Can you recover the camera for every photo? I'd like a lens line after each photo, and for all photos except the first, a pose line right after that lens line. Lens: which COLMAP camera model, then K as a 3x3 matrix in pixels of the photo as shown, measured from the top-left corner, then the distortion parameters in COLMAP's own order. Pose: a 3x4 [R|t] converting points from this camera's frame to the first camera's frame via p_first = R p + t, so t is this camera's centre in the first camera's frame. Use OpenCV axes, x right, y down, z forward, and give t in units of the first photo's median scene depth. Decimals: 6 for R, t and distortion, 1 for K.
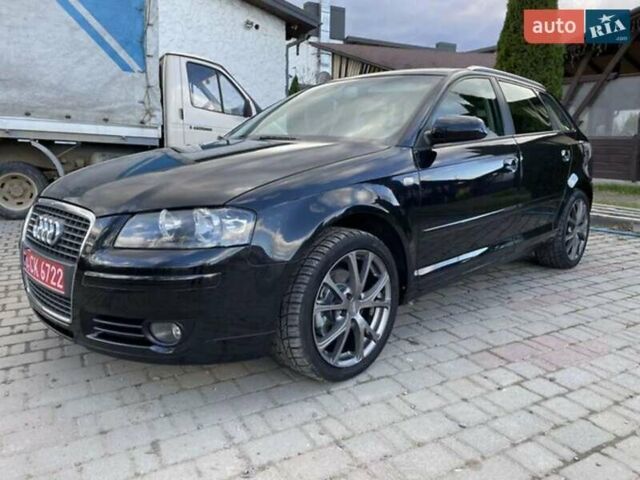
lens RADIAL K [[449.6, 0, 310.6], [0, 449.6, 239.3], [0, 0, 1]] dist [0.001707, -0.002344]
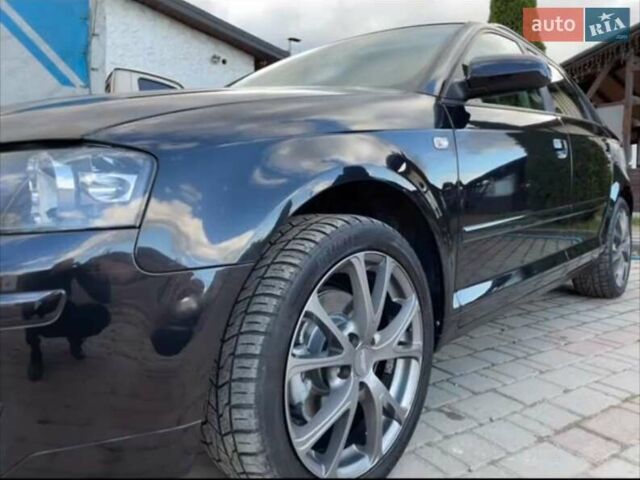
lens RADIAL K [[449.6, 0, 310.6], [0, 449.6, 239.3], [0, 0, 1]] dist [0.001707, -0.002344]
pose [[0.998049, -0.016458, 0.060224, 0.005019], [0.022751, 0.994176, -0.105343, 0.059468], [-0.058140, 0.106508, 0.992611, 0.429304]]
